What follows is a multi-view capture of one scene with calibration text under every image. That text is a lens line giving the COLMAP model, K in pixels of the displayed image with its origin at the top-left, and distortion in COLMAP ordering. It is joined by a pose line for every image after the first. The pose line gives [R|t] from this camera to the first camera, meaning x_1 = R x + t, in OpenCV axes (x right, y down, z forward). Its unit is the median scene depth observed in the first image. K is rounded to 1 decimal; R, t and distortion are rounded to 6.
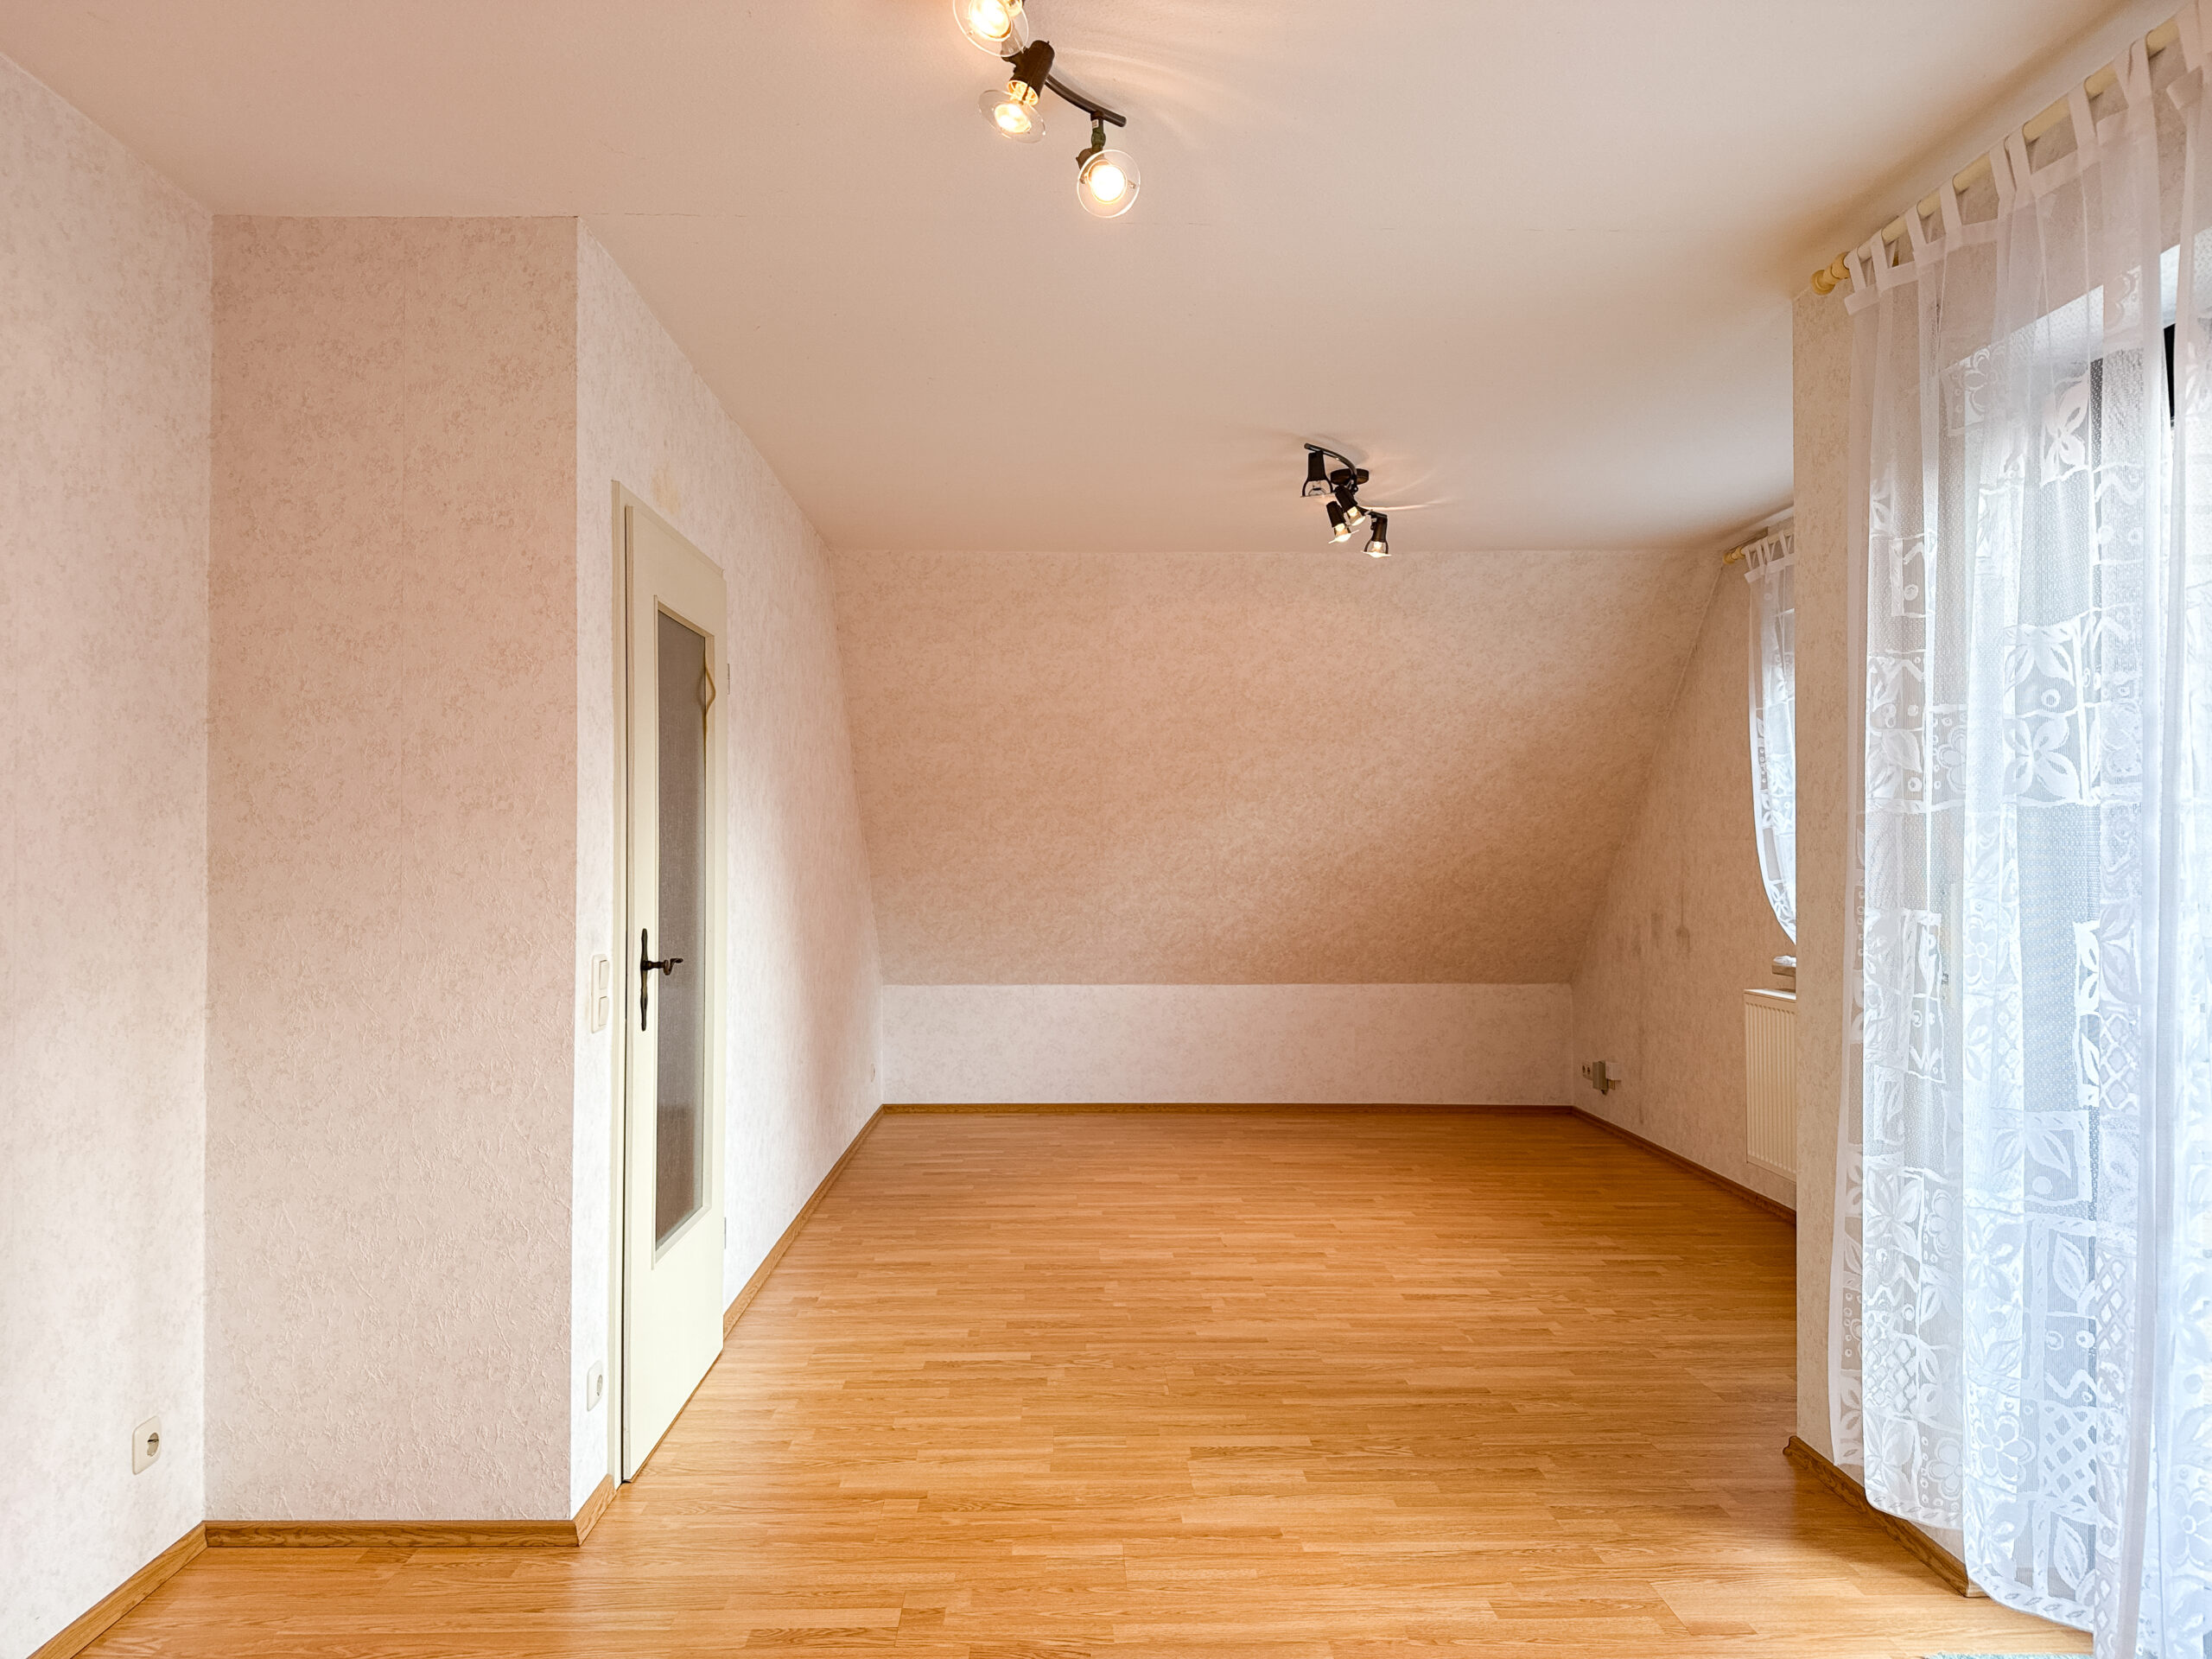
lens RADIAL K [[1567.6, 0, 1095.7], [0, 1567.6, 840.3], [0, 0, 1]] dist [0.168870, -0.310274]
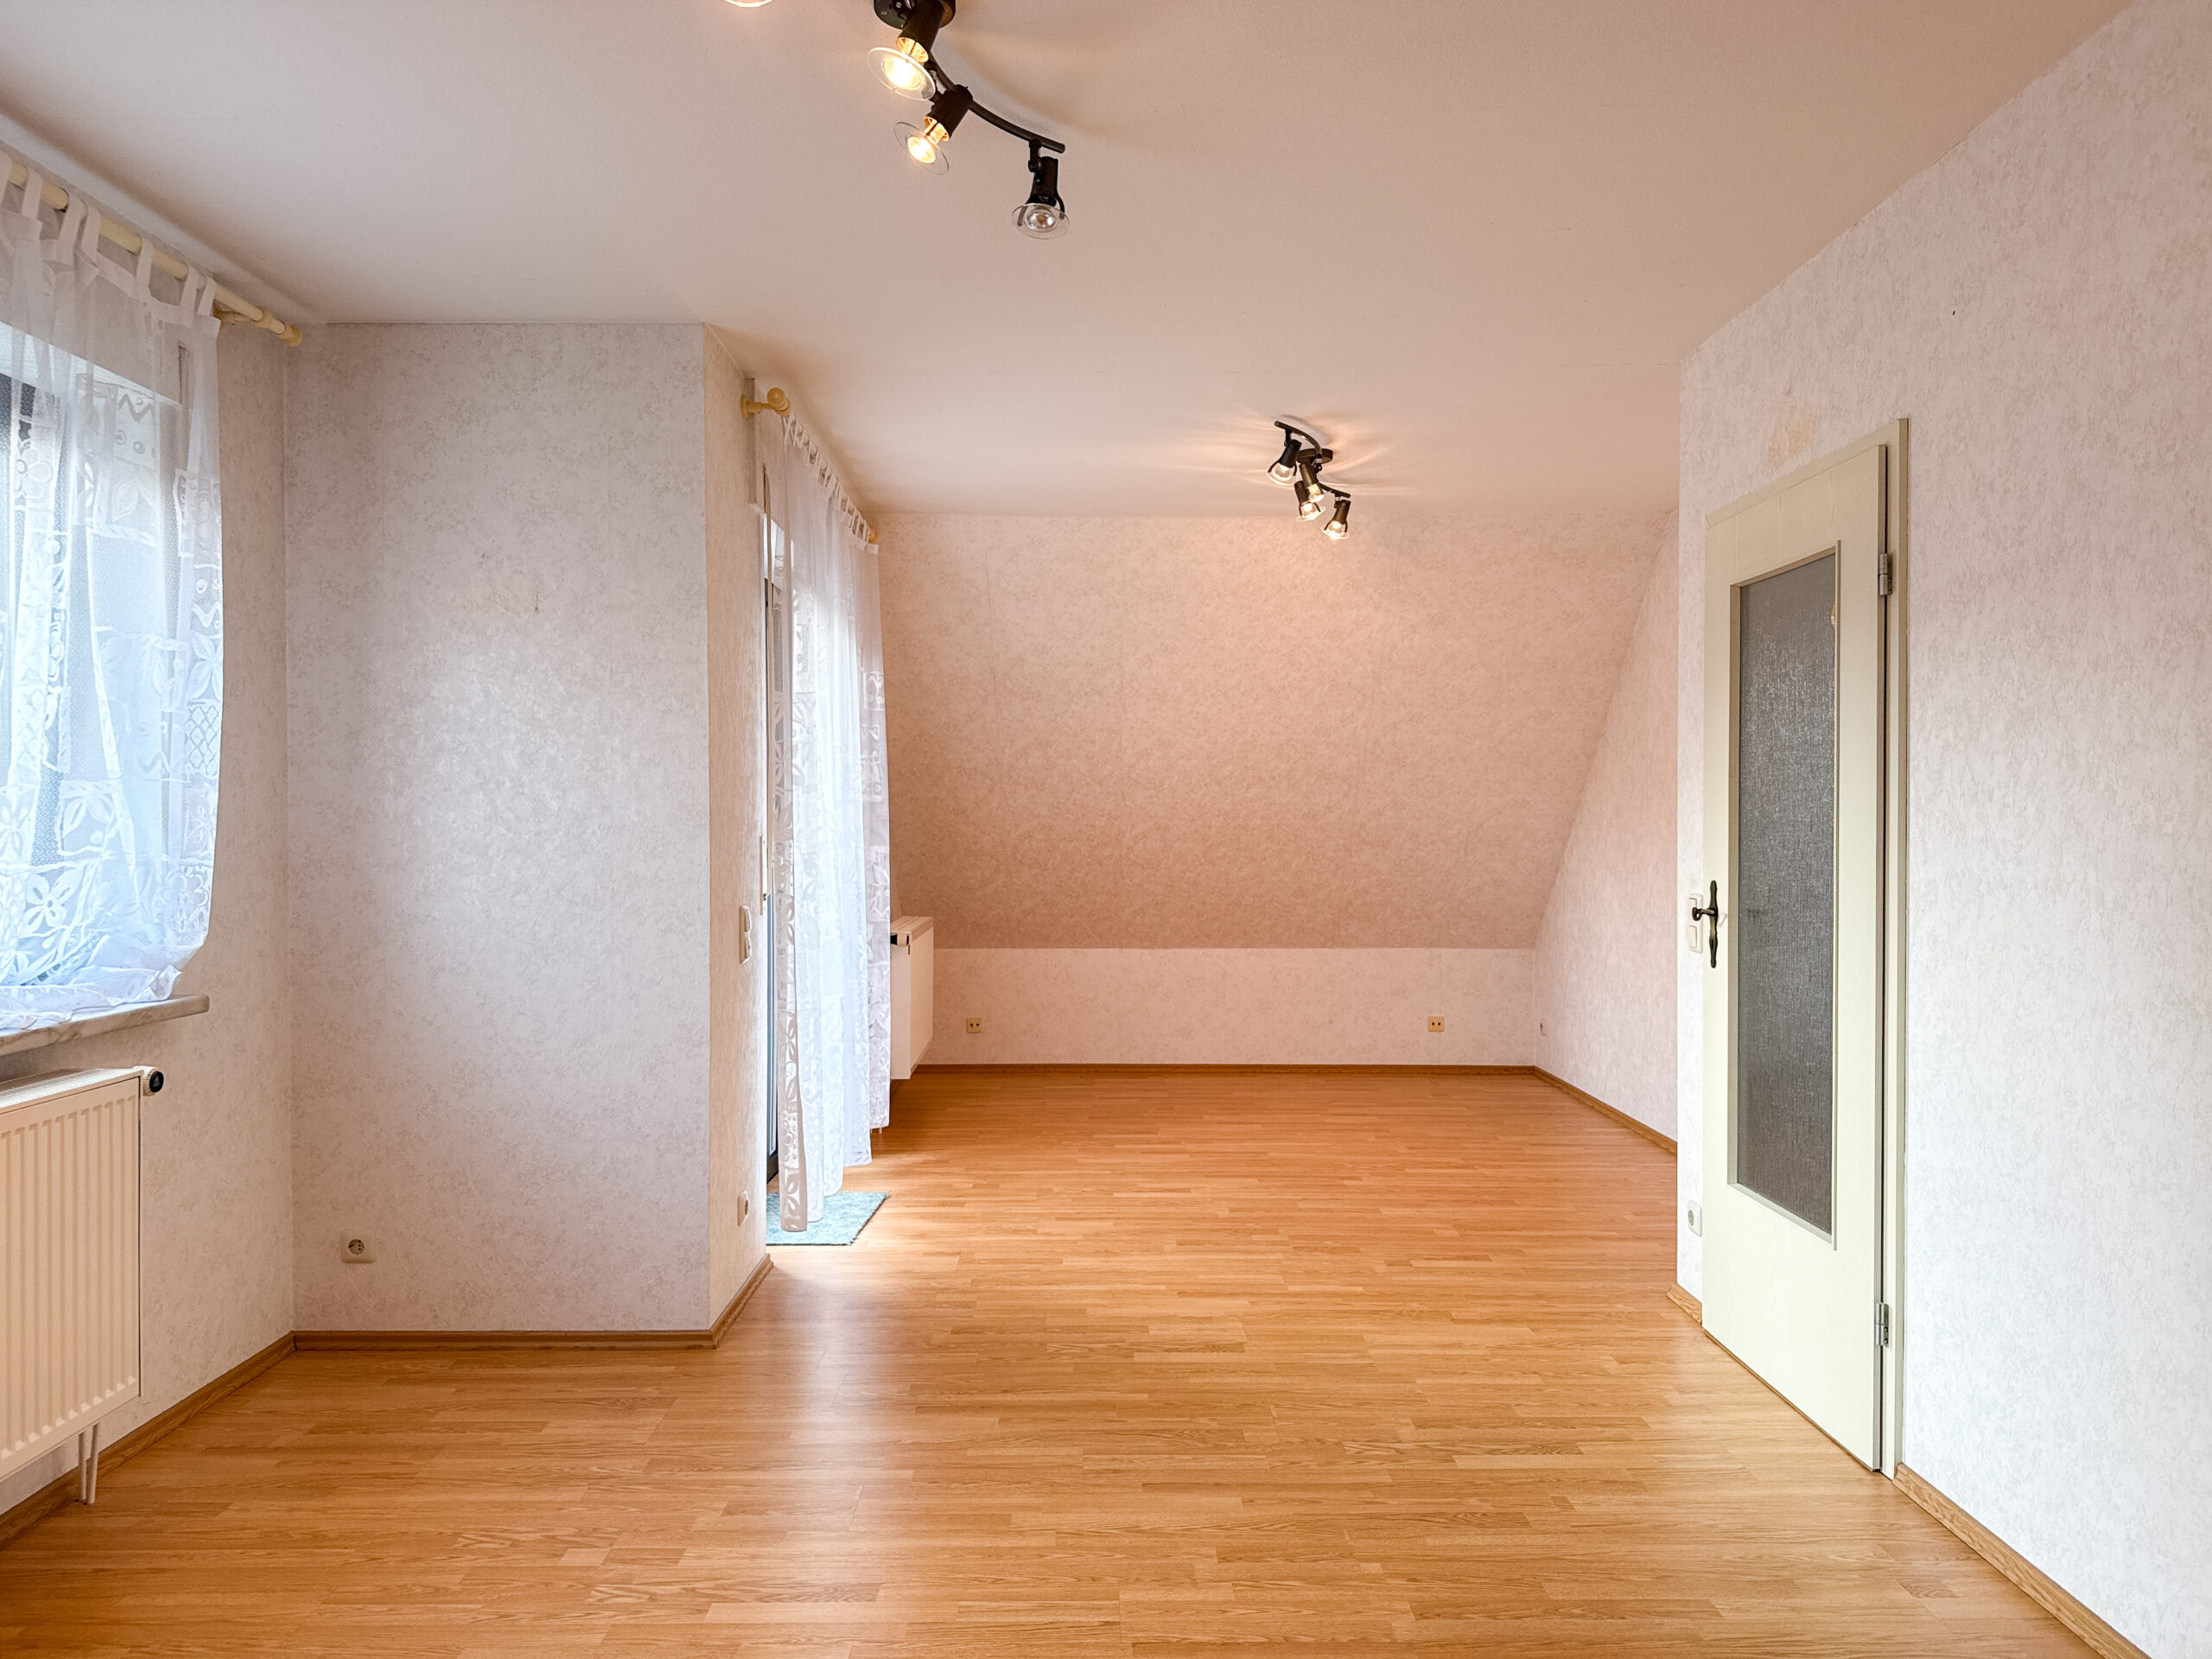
lens RADIAL K [[1567.6, 0, 1095.7], [0, 1567.6, 840.3], [0, 0, 1]] dist [0.168870, -0.310274]
pose [[-0.999776, 0.000147, 0.021172, 0.136811], [0.000147, 1.000000, -0.000007, 0.025023], [-0.021172, -0.000004, -0.999776, 2.073716]]
